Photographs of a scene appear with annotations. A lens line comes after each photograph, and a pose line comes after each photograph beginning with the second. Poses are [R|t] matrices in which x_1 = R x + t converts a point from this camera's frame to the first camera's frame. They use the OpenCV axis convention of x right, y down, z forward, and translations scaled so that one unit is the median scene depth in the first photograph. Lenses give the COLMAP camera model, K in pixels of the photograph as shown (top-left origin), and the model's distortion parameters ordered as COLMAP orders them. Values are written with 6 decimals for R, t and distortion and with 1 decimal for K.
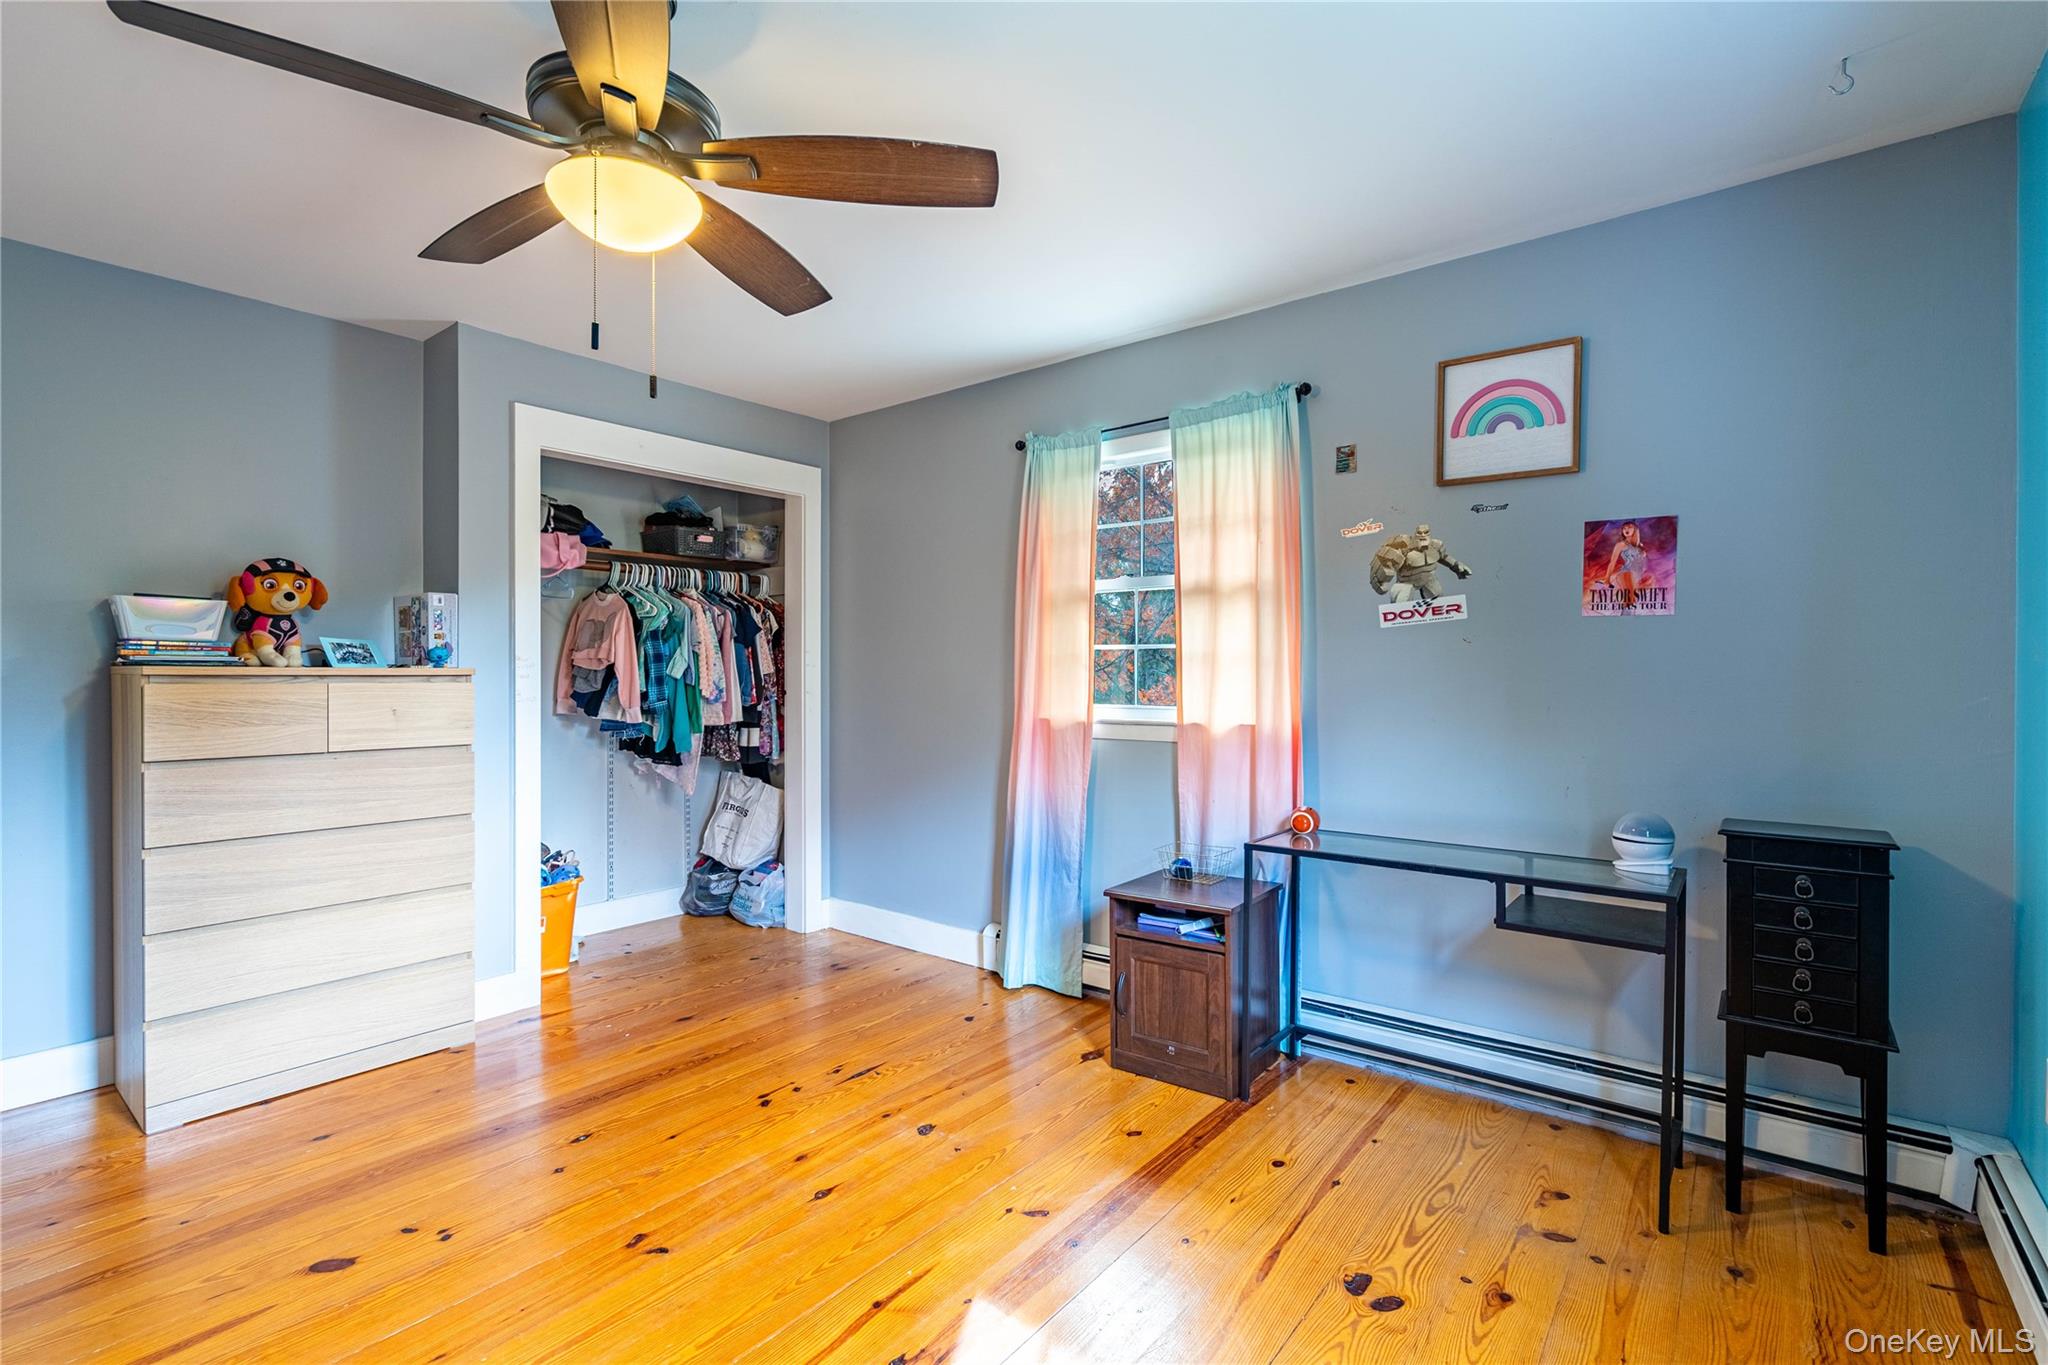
lens RADIAL K [[918.6, 0, 1016.6], [0, 918.6, 678.9], [0, 0, 1]] dist [-0.012389, 0.000278]
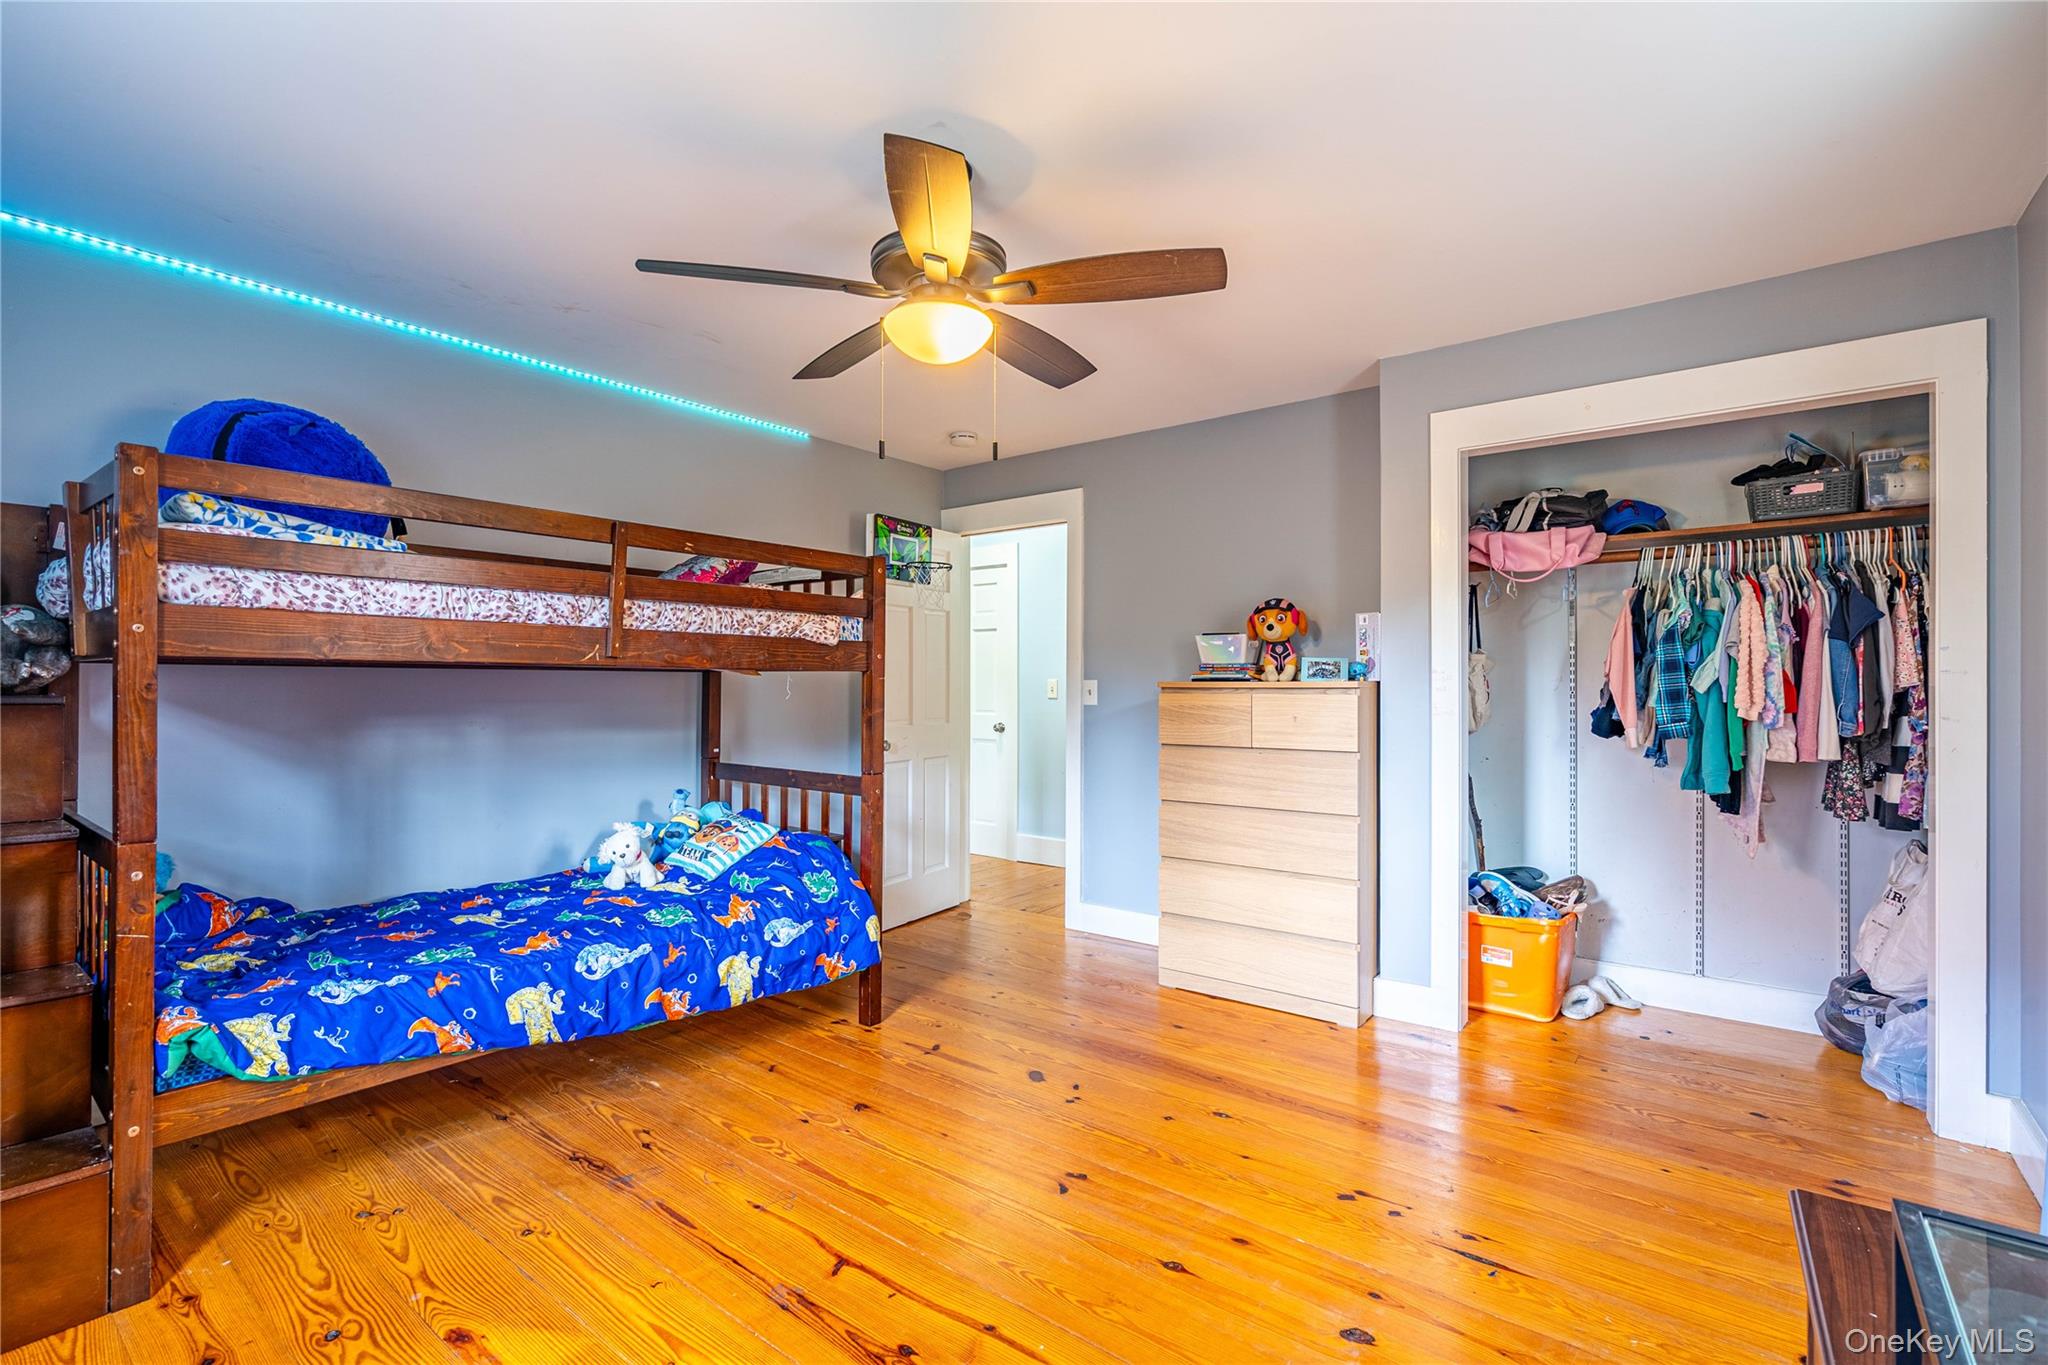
lens RADIAL K [[918.6, 0, 1016.6], [0, 918.6, 678.9], [0, 0, 1]] dist [-0.012389, 0.000278]
pose [[0.003555, -0.011972, -0.999922, 0.473629], [-0.006597, 0.999906, -0.011995, 0.001364], [0.999972, 0.006639, 0.003475, 0.580692]]
